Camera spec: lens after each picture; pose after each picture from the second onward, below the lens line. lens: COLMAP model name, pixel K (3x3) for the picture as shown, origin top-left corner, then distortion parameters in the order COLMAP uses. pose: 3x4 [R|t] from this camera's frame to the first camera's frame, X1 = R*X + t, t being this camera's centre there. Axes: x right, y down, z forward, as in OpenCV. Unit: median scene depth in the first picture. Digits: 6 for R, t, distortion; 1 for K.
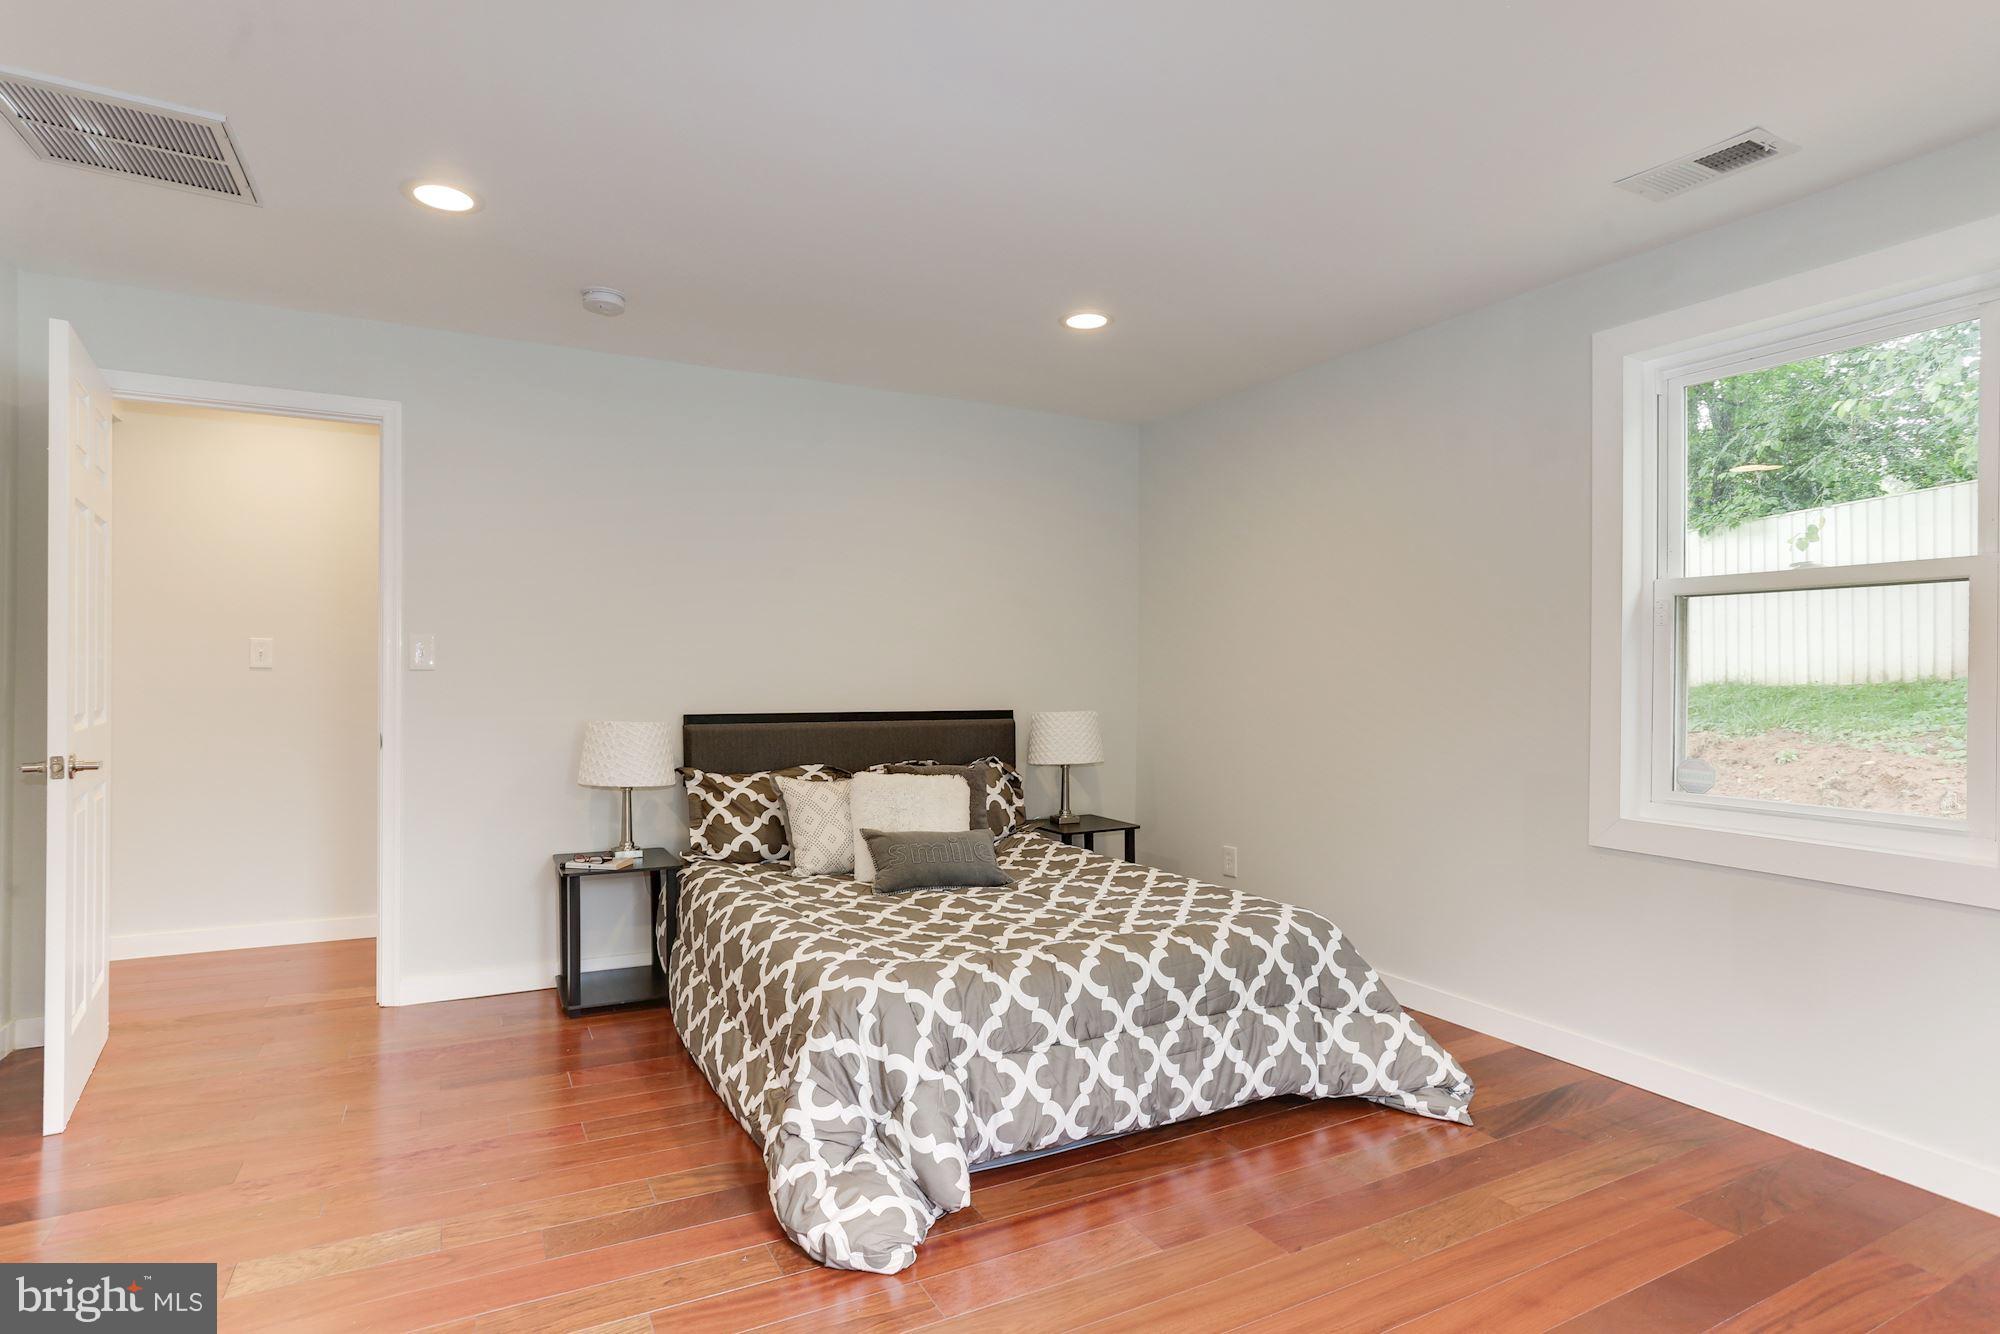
lens RADIAL K [[1018.2, 0, 998.6], [0, 1018.2, 660.0], [0, 0, 1]] dist [-0.039027, 0.016224]
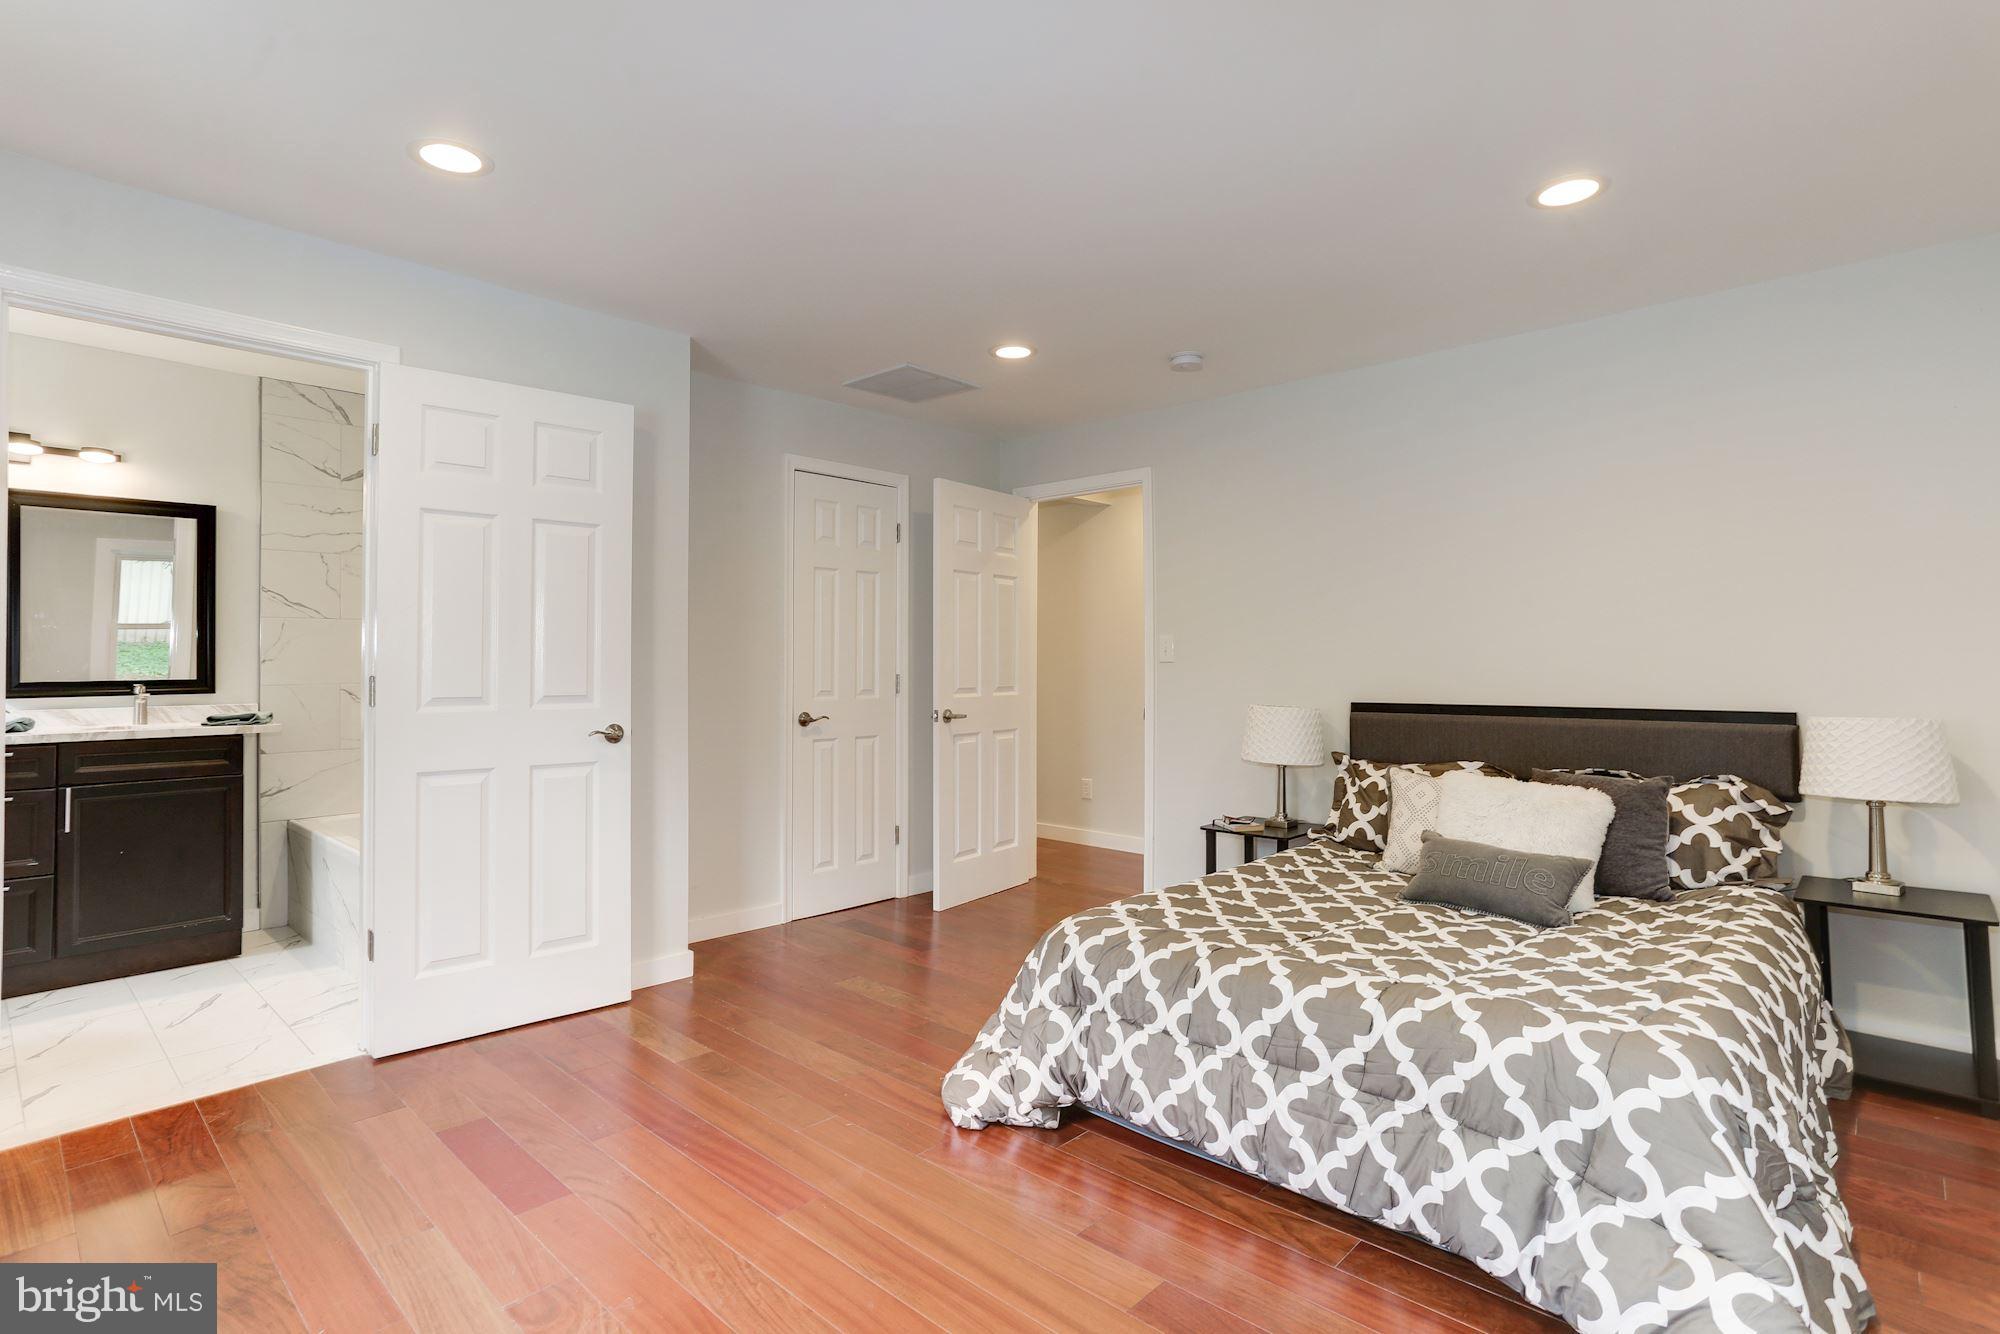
lens RADIAL K [[981.9, 0, 961.3], [0, 981.9, 656.7], [0, 0, 1]] dist [-0.039043, 0.030326]
pose [[0.316527, -0.015919, -0.948450, 0.606647], [0.019288, 0.999760, -0.010343, 0.010080], [0.948387, -0.015019, 0.316758, 0.341109]]
